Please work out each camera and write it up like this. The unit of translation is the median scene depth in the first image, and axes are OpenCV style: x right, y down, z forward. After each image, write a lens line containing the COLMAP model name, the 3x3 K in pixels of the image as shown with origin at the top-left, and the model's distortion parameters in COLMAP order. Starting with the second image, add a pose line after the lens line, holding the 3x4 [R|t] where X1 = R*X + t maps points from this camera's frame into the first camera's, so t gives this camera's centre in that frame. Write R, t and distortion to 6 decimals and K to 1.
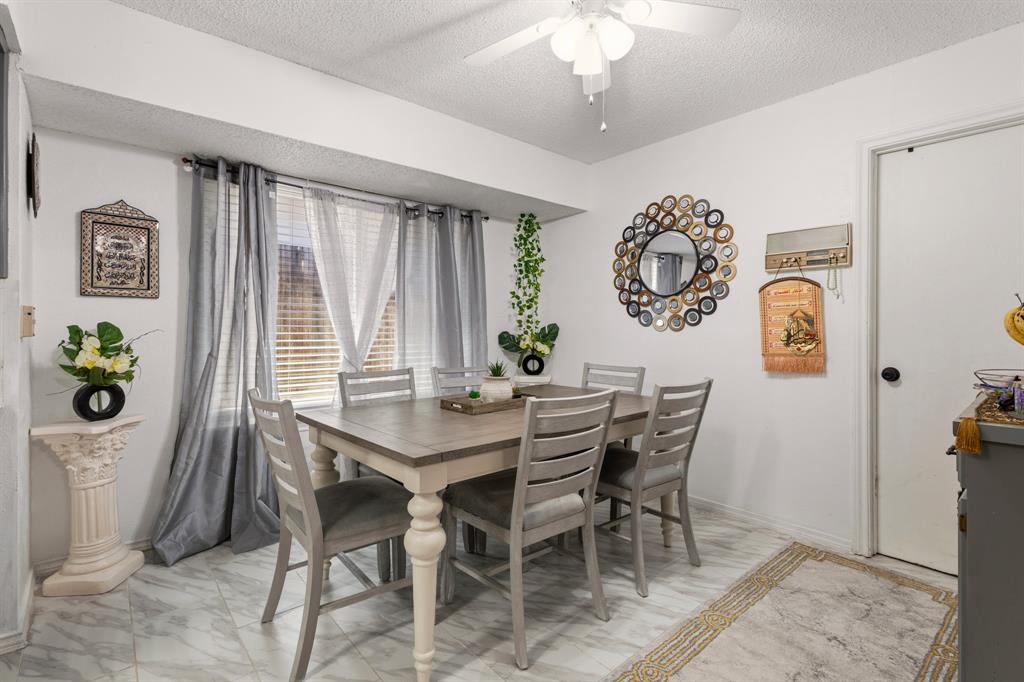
lens RADIAL K [[477.3, 0, 508.2], [0, 477.3, 326.8], [0, 0, 1]] dist [0.004866, -0.003229]
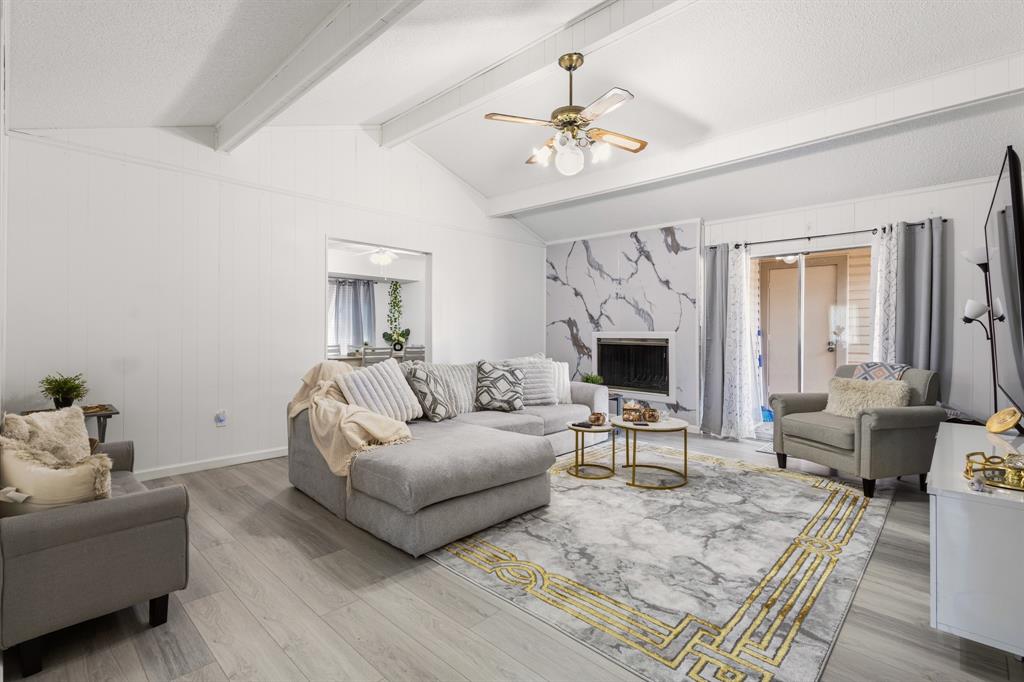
lens RADIAL K [[477.3, 0, 517.0], [0, 477.3, 330.8], [0, 0, 1]] dist [0.004866, -0.003229]
pose [[0.994005, 0.003092, 0.109293, 0.429219], [-0.003139, 0.999995, 0.000256, 0.000963], [-0.109292, -0.000597, 0.994010, -1.546932]]
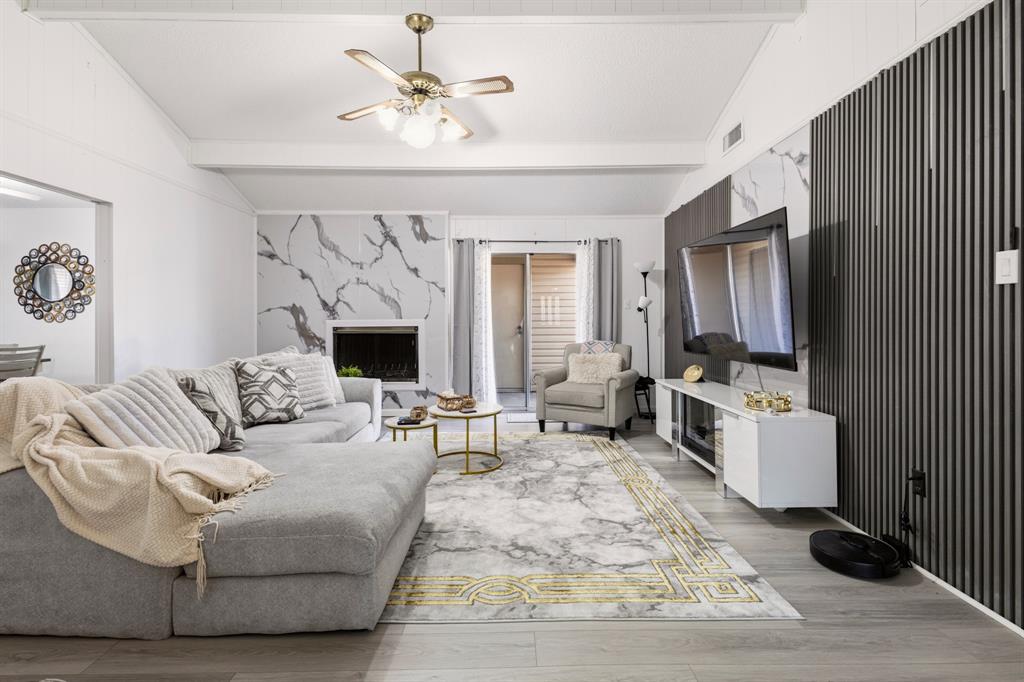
lens RADIAL K [[477.3, 0, 521.3], [0, 477.3, 318.3], [0, 0, 1]] dist [0.004866, -0.003229]
pose [[0.631898, -0.004269, 0.775040, 0.066243], [0.004220, 0.999989, 0.002067, -0.002487], [-0.775040, 0.001965, 0.631909, -1.288731]]
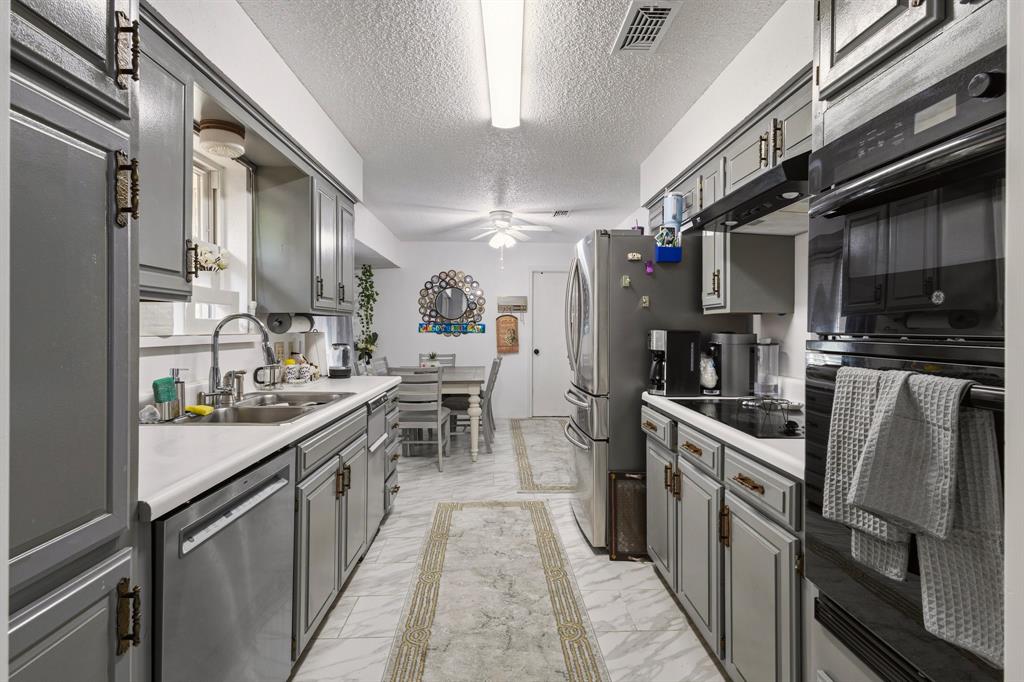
lens RADIAL K [[477.3, 0, 521.1], [0, 477.3, 324.3], [0, 0, 1]] dist [0.004866, -0.003229]
pose [[0.613587, 0.011439, 0.789544, -1.047484], [-0.001733, 0.999912, -0.013139, -0.017198], [-0.789625, 0.006694, 0.613553, -0.460192]]
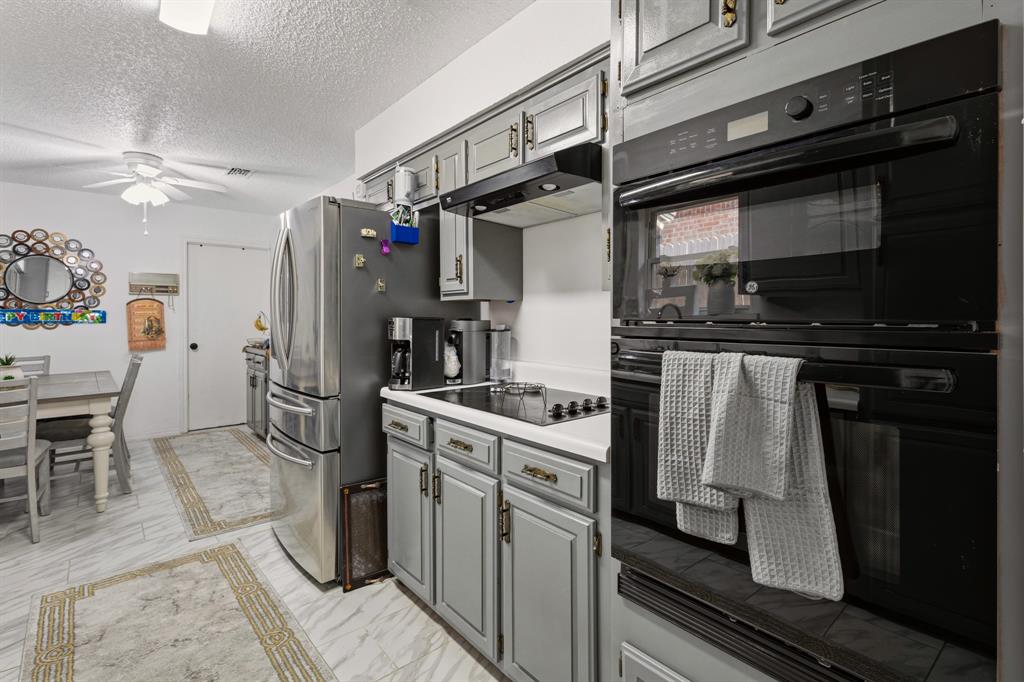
lens RADIAL K [[477.3, 0, 523.6], [0, 477.3, 314.1], [0, 0, 1]] dist [0.004866, -0.003229]
pose [[-0.016445, 0.006507, 0.999844, -0.996265], [0.005700, 0.999963, -0.006414, -0.017639], [-0.999849, 0.005593, -0.016481, -0.327674]]
